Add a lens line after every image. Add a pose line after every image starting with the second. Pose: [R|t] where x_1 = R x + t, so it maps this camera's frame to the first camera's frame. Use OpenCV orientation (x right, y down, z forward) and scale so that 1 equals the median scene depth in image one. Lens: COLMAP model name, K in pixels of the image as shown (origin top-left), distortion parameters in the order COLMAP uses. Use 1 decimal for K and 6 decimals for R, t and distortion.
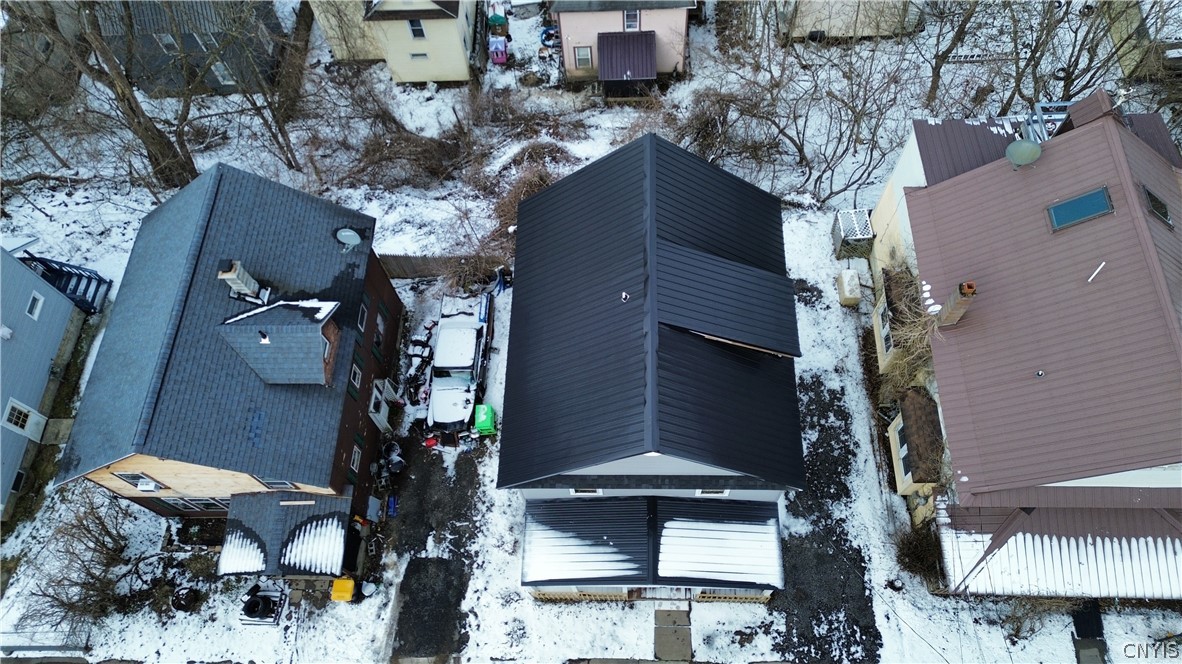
lens RADIAL K [[843.8, 0, 591.0], [0, 843.8, 332.0], [0, 0, 1]] dist [0.059400, -0.042117]
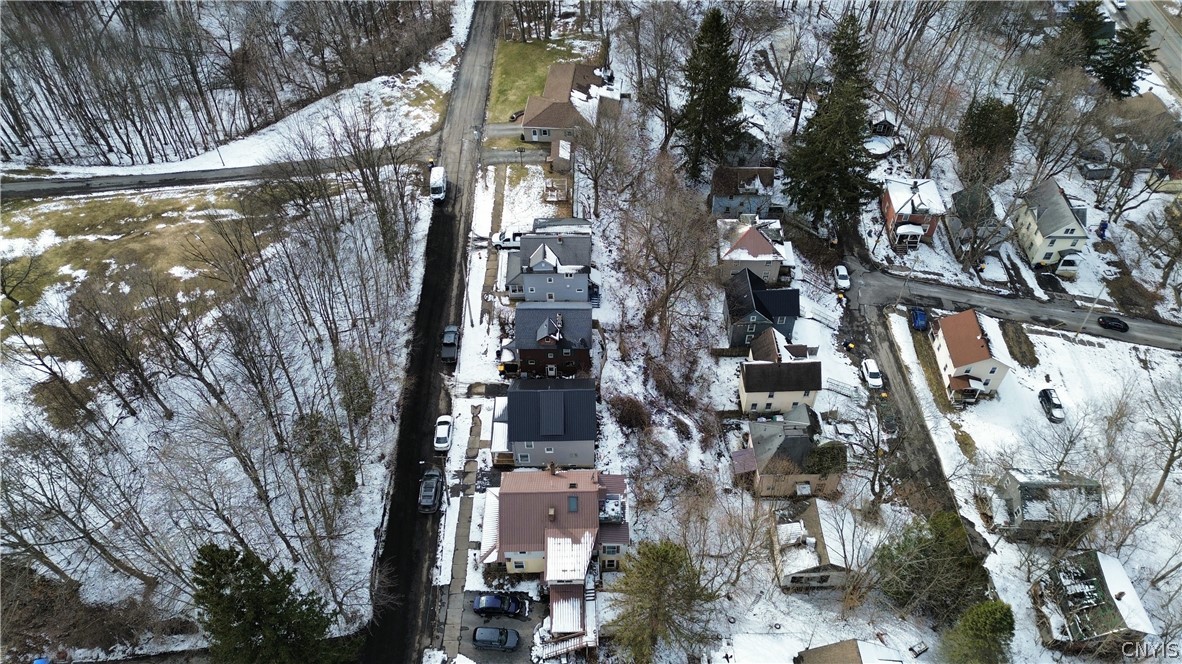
lens RADIAL K [[843.8, 0, 591.0], [0, 843.8, 332.0], [0, 0, 1]] dist [0.059400, -0.042117]
pose [[0.025709, 0.764563, -0.644036, 1.866962], [-0.892532, 0.307725, 0.329685, -1.246821], [0.450251, 0.566347, 0.690308, -1.408886]]
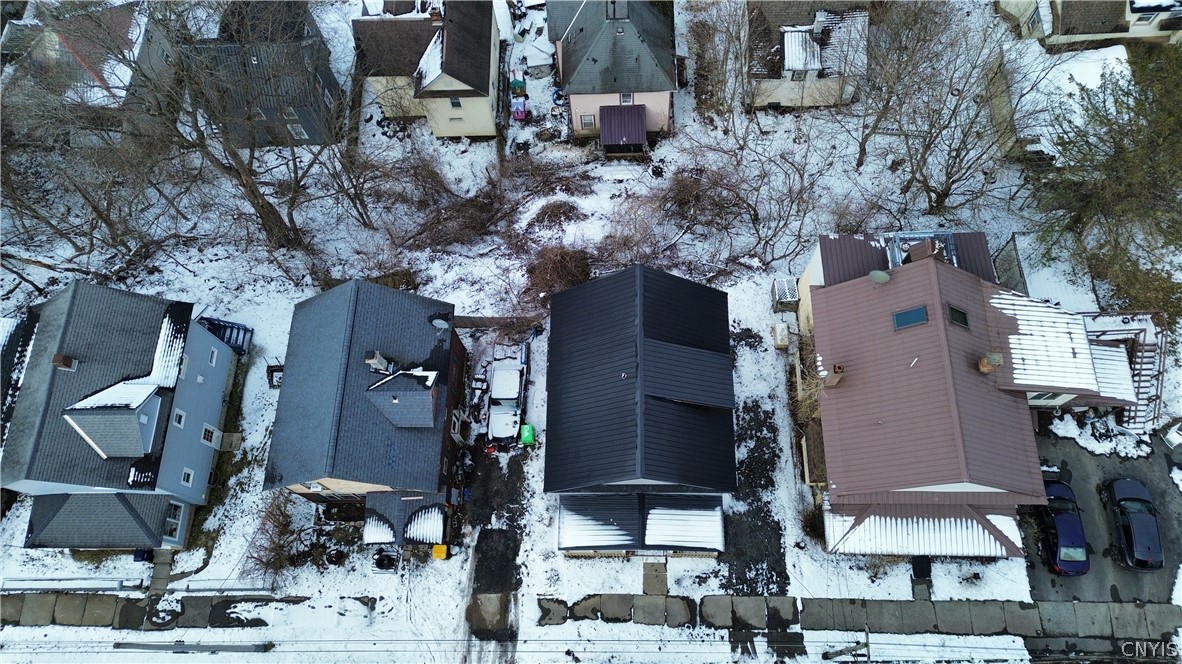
lens RADIAL K [[843.8, 0, 591.0], [0, 843.8, 332.0], [0, 0, 1]] dist [0.059400, -0.042117]
pose [[0.999957, -0.006526, 0.006654, -0.024522], [0.005925, 0.996223, 0.086626, -0.199915], [-0.007194, -0.086582, 0.996219, -0.441470]]
